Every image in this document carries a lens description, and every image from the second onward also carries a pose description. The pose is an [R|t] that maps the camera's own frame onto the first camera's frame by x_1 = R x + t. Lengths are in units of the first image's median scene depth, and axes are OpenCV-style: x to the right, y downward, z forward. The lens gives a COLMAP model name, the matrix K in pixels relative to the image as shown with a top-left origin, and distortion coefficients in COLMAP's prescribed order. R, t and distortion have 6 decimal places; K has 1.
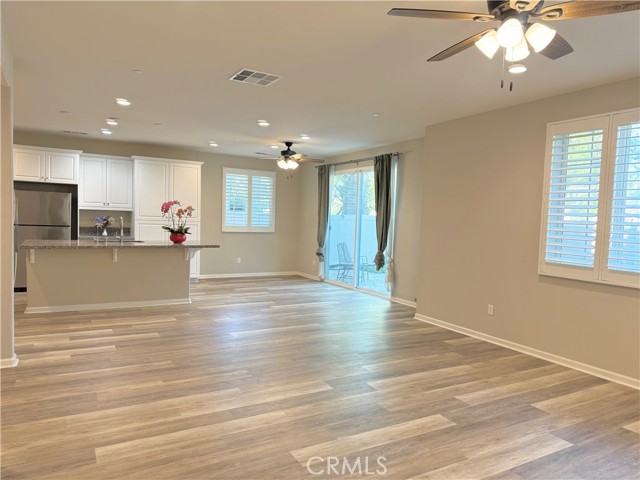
lens RADIAL K [[446.8, 0, 321.3], [0, 446.8, 241.4], [0, 0, 1]] dist [0.064346, -0.059904]
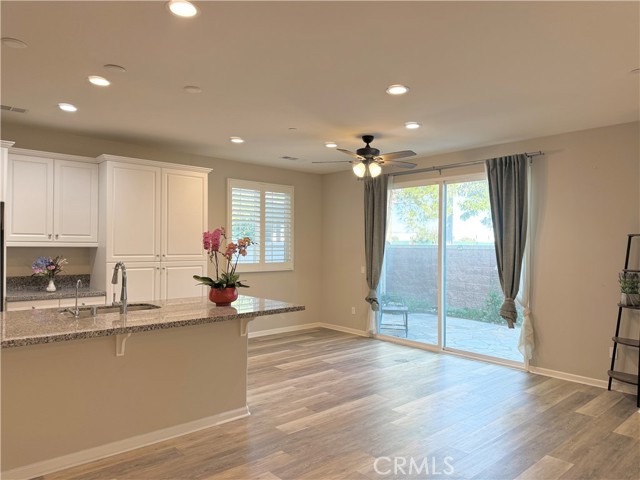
lens RADIAL K [[446.8, 0, 317.6], [0, 446.8, 240.5], [0, 0, 1]] dist [0.064346, -0.059904]
pose [[0.978414, -0.021450, 0.205537, -0.290649], [0.032812, 0.998106, -0.052031, -0.039188], [-0.204032, 0.057652, 0.977265, 0.398501]]
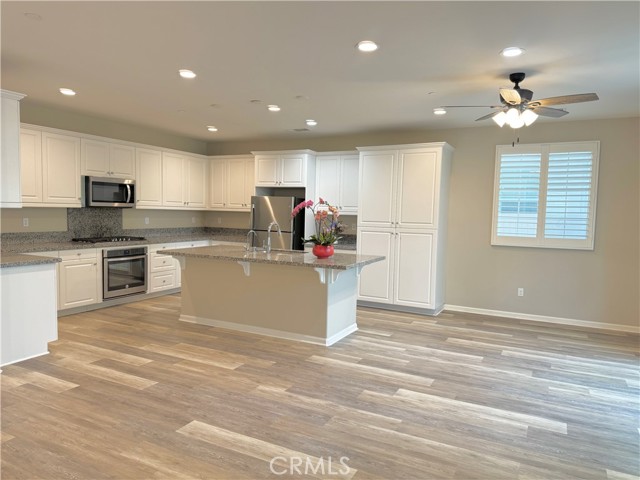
lens RADIAL K [[446.8, 0, 318.2], [0, 446.8, 241.5], [0, 0, 1]] dist [0.064346, -0.059904]
pose [[0.537650, 0.035773, -0.842409, 0.252238], [-0.046910, 0.998821, 0.012475, -0.029209], [0.841862, 0.032810, 0.538694, 0.559548]]
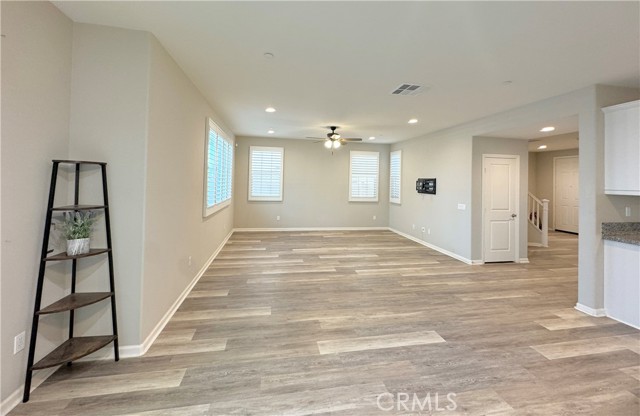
lens RADIAL K [[256.2, 0, 320.5], [0, 256.2, 178.2], [0, 0, 1]] dist [0.001613, 0.000485]
pose [[-0.944466, -0.054276, 0.324097, -0.088183], [-0.041245, 0.998046, 0.046947, -0.067672], [-0.326011, 0.030973, -0.944858, 1.031767]]
